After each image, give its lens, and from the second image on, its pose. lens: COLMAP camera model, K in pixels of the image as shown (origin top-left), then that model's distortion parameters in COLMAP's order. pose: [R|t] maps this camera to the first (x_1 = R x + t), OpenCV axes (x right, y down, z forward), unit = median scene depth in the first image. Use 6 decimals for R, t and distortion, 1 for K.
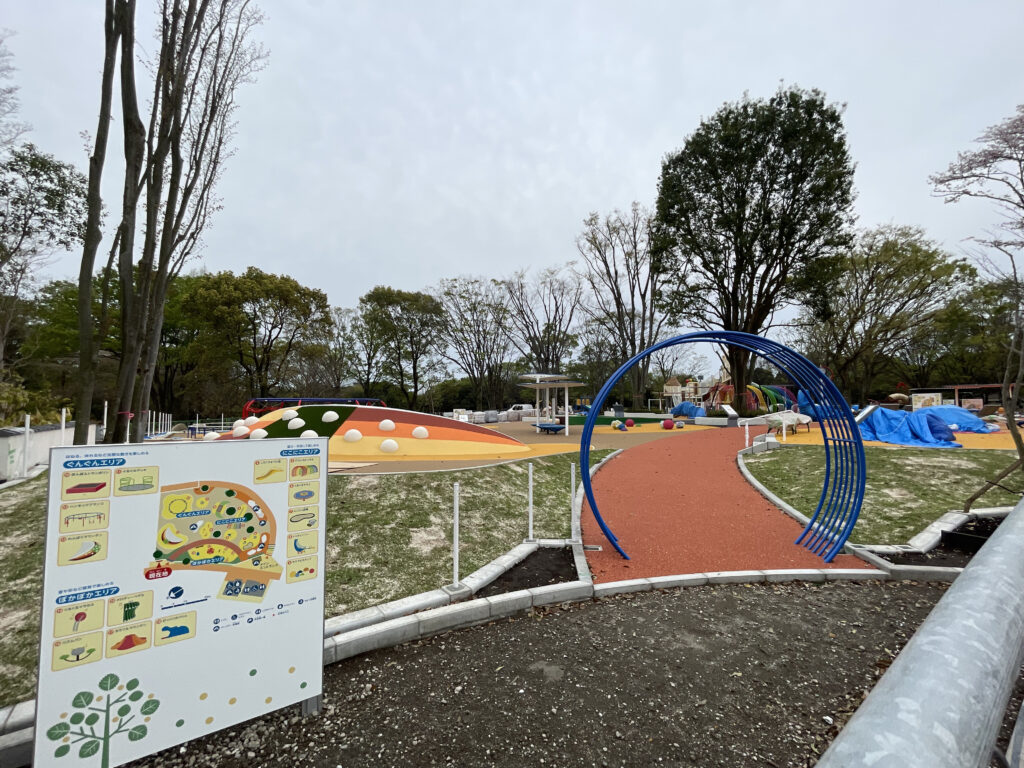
lens RADIAL K [[445.6, 0, 512.0], [0, 445.6, 384.0], [0, 0, 1]] dist [-0.001635, 0.000225]
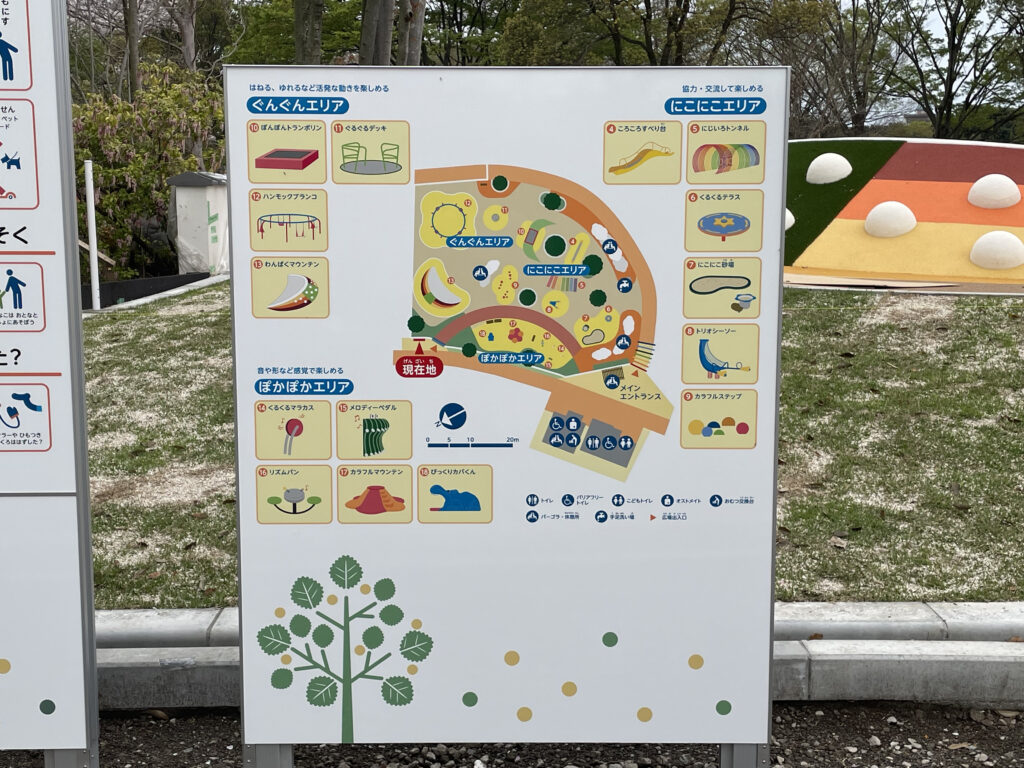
lens RADIAL K [[1294.3, 0, 512.0], [0, 1294.3, 384.0], [0, 0, 1]] dist [0.148779, -0.383851]
pose [[0.806414, 0.077384, -0.586267, 0.035433], [0.031896, 0.984266, 0.173792, 0.204926], [0.590491, -0.158848, 0.791257, 0.028304]]
